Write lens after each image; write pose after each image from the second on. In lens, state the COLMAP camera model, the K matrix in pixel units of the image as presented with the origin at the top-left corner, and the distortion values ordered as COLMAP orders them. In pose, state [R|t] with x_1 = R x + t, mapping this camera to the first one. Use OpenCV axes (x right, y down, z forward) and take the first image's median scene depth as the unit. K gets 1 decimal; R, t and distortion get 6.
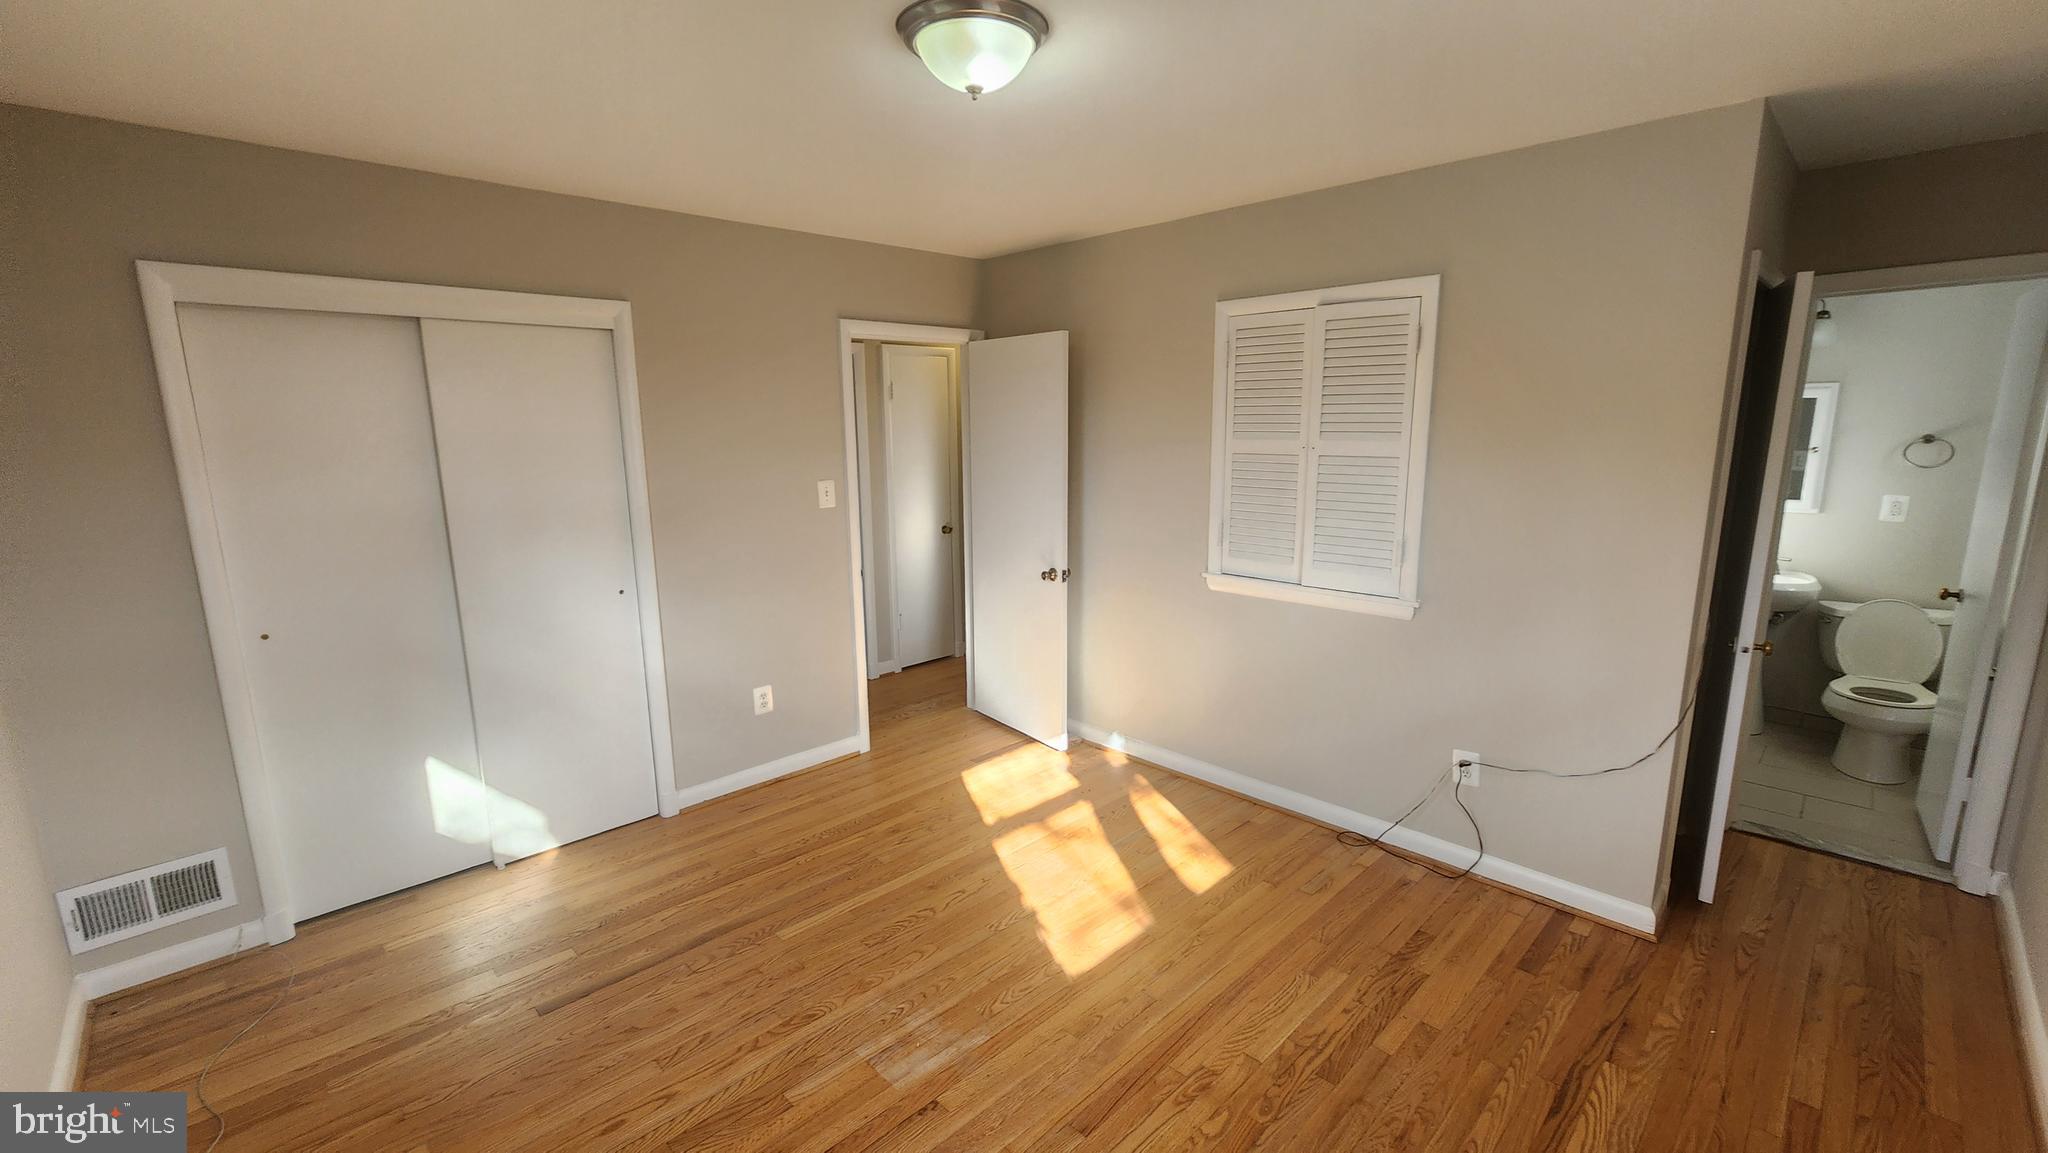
lens RADIAL K [[840.2, 0, 1029.6], [0, 840.2, 572.0], [0, 0, 1]] dist [-0.000204, -0.000455]
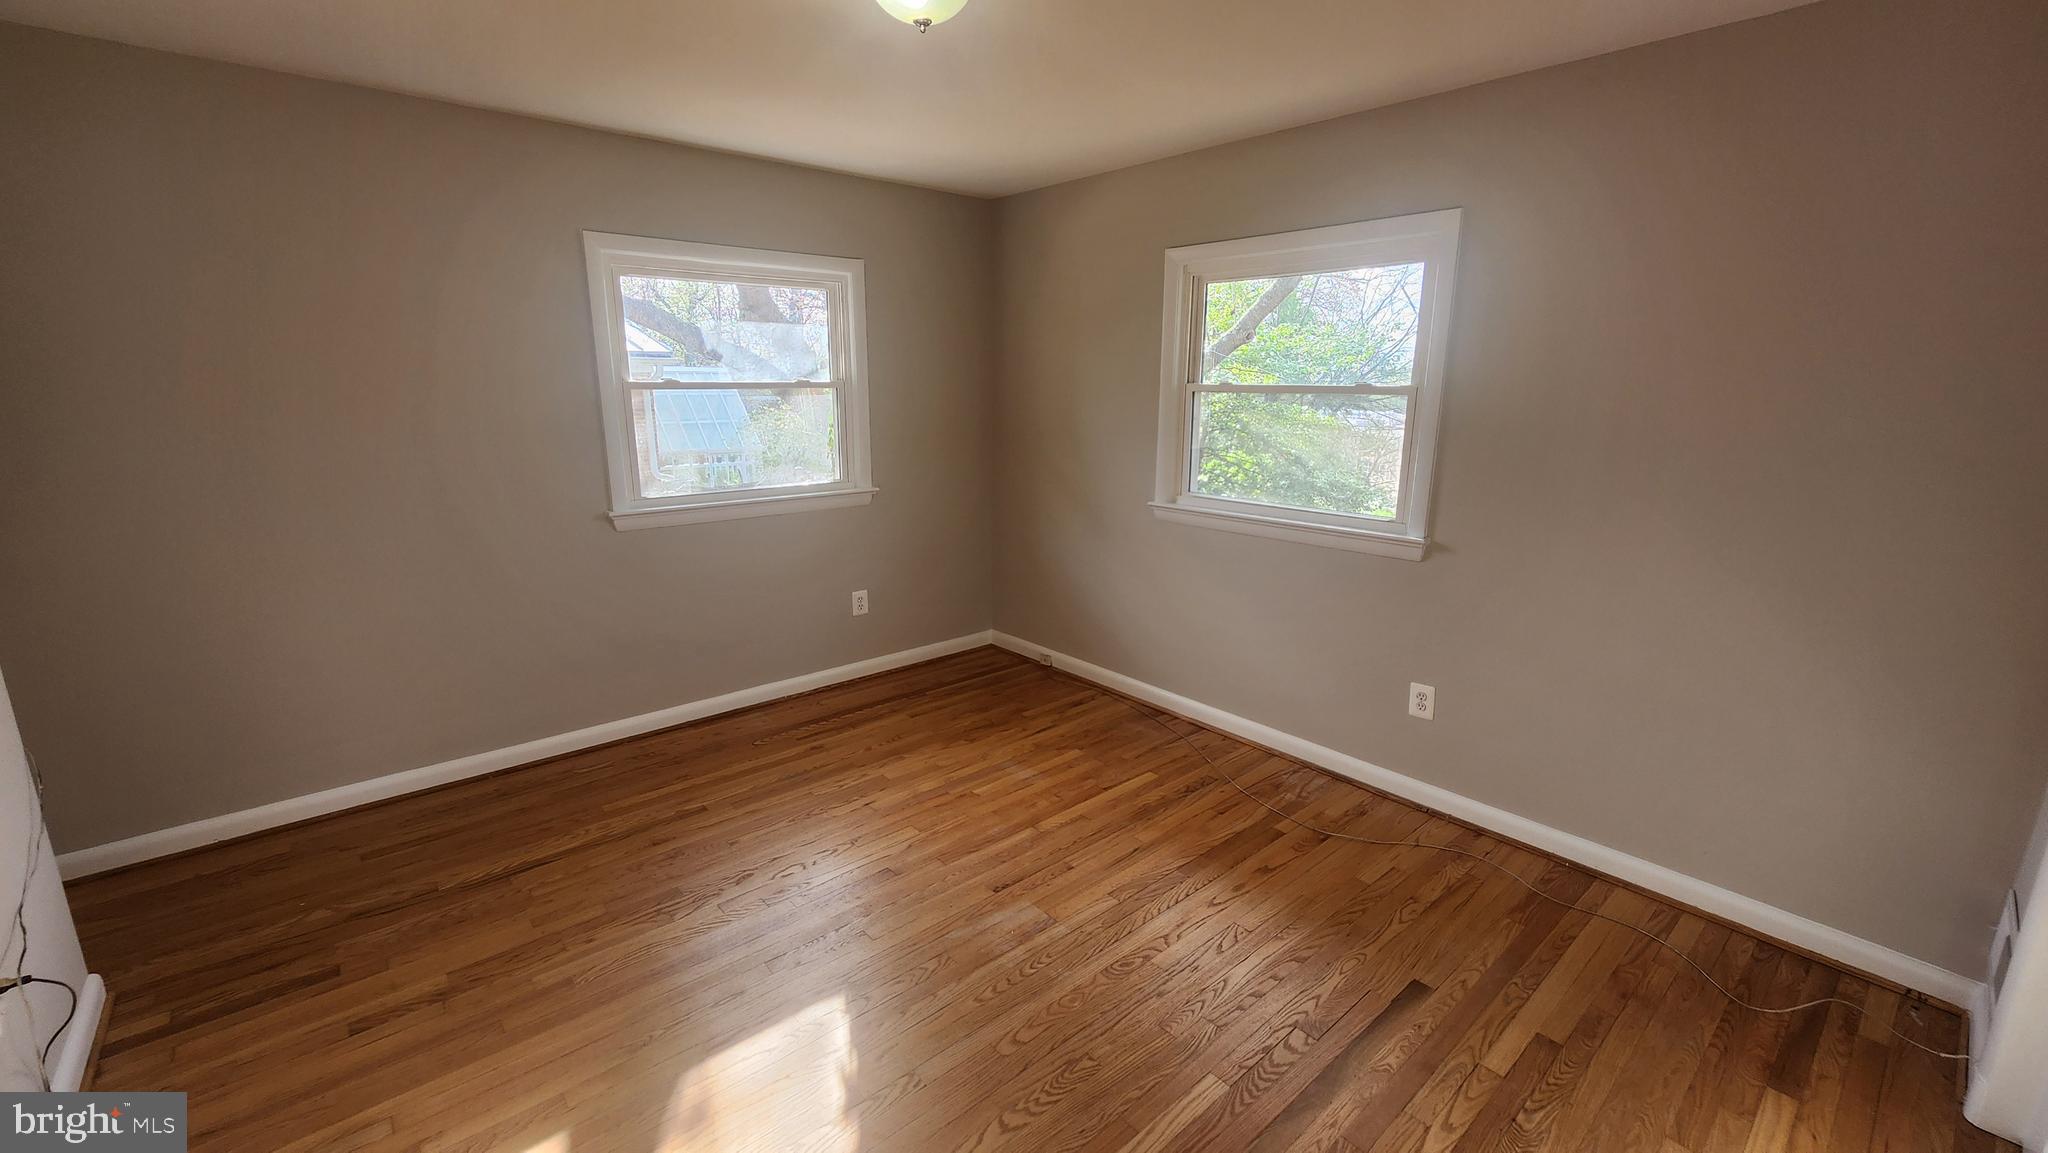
lens RADIAL K [[840.2, 0, 1039.4], [0, 840.2, 577.2], [0, 0, 1]] dist [-0.000204, -0.000455]
pose [[-0.998735, -0.005031, 0.050041, -0.206033], [0.016145, 0.910257, 0.413729, -0.276409], [-0.047631, 0.414014, -0.909024, 1.681220]]
